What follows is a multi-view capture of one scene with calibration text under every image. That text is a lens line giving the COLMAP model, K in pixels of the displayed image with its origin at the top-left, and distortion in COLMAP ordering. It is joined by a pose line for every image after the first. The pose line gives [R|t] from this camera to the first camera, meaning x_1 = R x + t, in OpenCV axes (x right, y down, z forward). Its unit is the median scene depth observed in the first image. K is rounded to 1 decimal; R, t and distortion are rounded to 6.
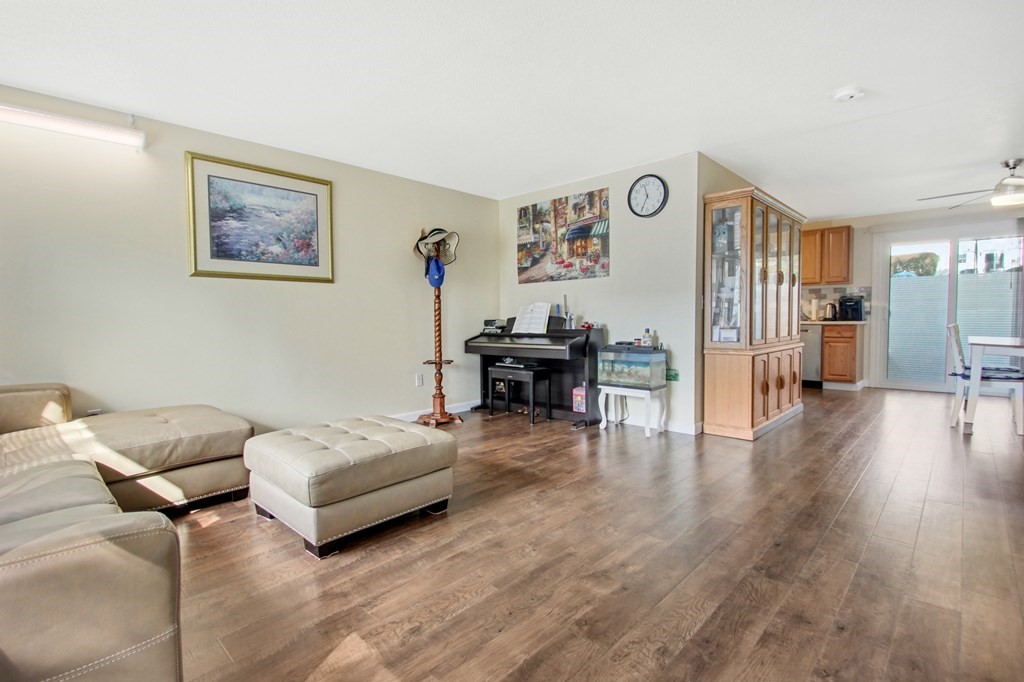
lens RADIAL K [[474.5, 0, 511.1], [0, 474.5, 333.9], [0, 0, 1]] dist [0.026096, -0.009501]
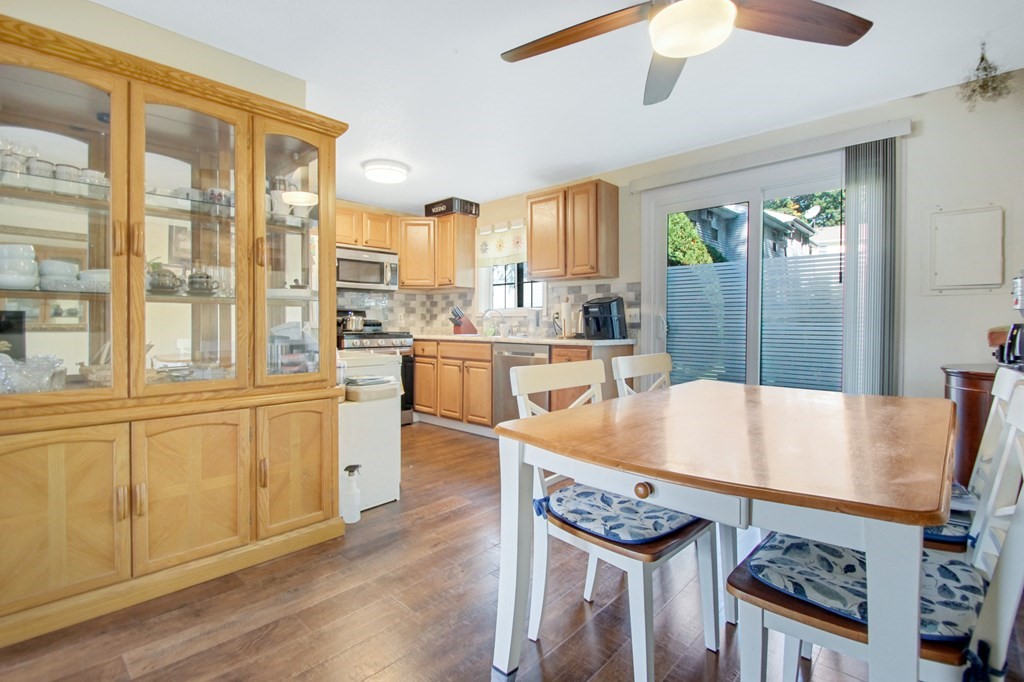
lens RADIAL K [[474.3, 0, 495.4], [0, 474.3, 329.7], [0, 0, 1]] dist [-0.001368, -0.010859]
pose [[0.999873, 0.010202, -0.012260, 0.985931], [-0.010541, 0.999554, -0.027928, -0.035504], [0.011969, 0.028054, 0.999535, 0.700397]]
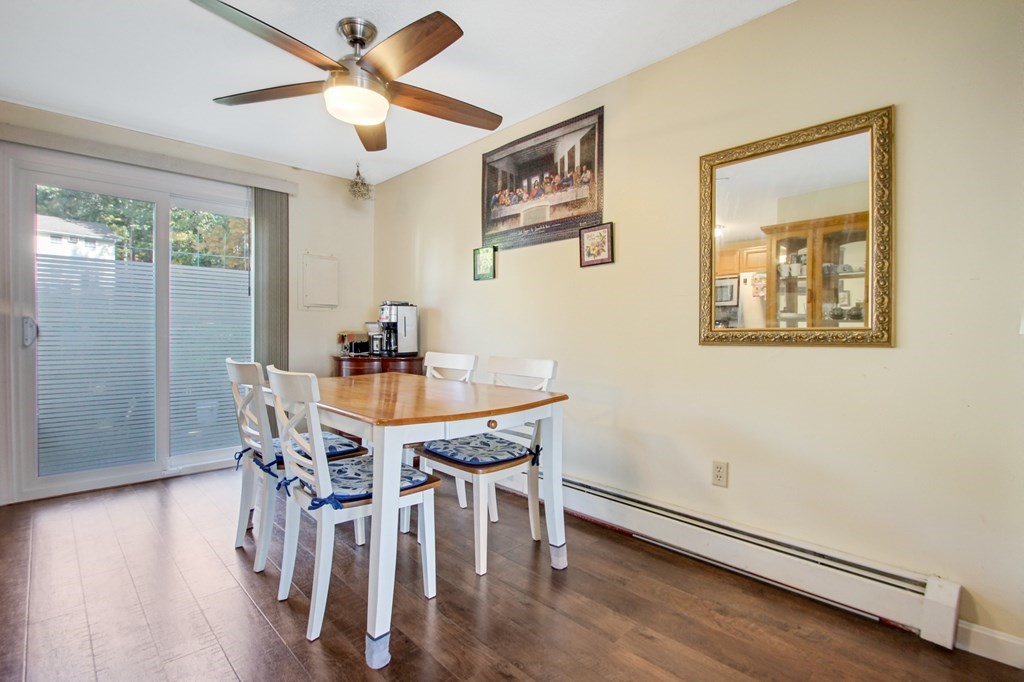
lens RADIAL K [[481.8, 0, 499.8], [0, 481.8, 338.2], [0, 0, 1]] dist [0.011447, -0.010900]
pose [[0.057393, -0.009426, 0.998307, 0.613005], [0.035262, 0.999351, 0.007409, -0.043264], [-0.997729, 0.034777, 0.057688, 0.912861]]
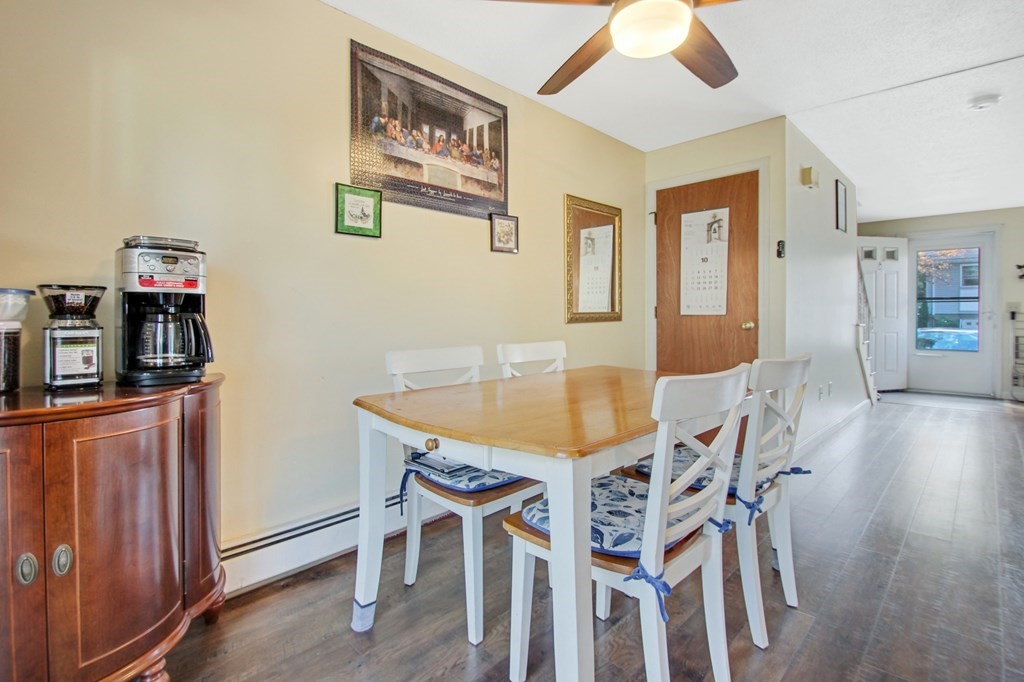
lens RADIAL K [[495.8, 0, 510.1], [0, 495.8, 323.9], [0, 0, 1]] dist [0.001158, -0.011348]
pose [[-0.999921, 0.010777, 0.006411, 1.278202], [0.011120, 0.998365, 0.056066, -0.070379], [-0.005796, 0.056133, -0.998406, 1.551267]]
